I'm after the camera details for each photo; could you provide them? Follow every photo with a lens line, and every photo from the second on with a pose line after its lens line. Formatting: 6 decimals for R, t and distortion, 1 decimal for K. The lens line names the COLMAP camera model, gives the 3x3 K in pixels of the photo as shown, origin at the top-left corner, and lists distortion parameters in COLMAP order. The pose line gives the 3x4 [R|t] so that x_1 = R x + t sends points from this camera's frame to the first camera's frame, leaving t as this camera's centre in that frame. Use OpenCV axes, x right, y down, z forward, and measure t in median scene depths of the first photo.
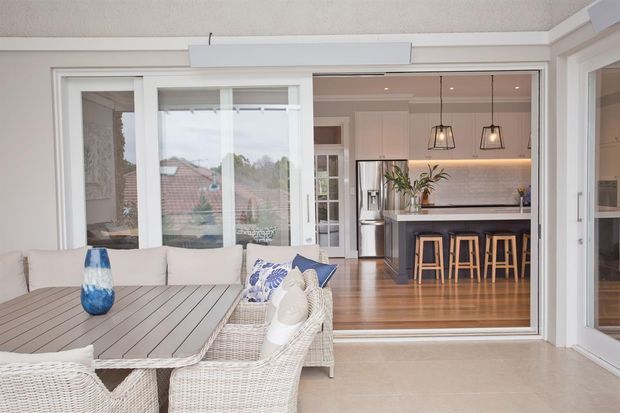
lens RADIAL K [[488.2, 0, 310.0], [0, 488.2, 206.5], [0, 0, 1]] dist [-0.001735, 0.000498]
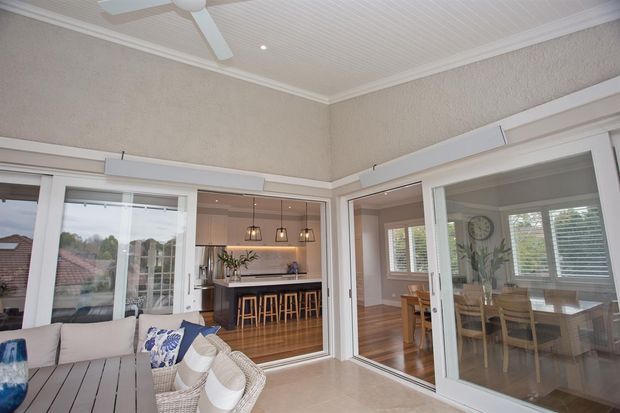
lens RADIAL K [[297.6, 0, 310.0], [0, 297.6, 206.5], [0, 0, 1]] dist [-0.064106, 0.029232]
pose [[0.856262, 0.089397, 0.508747, -0.149249], [0.023389, 0.977189, -0.211078, -0.025922], [-0.516012, 0.192637, 0.834639, 0.092622]]
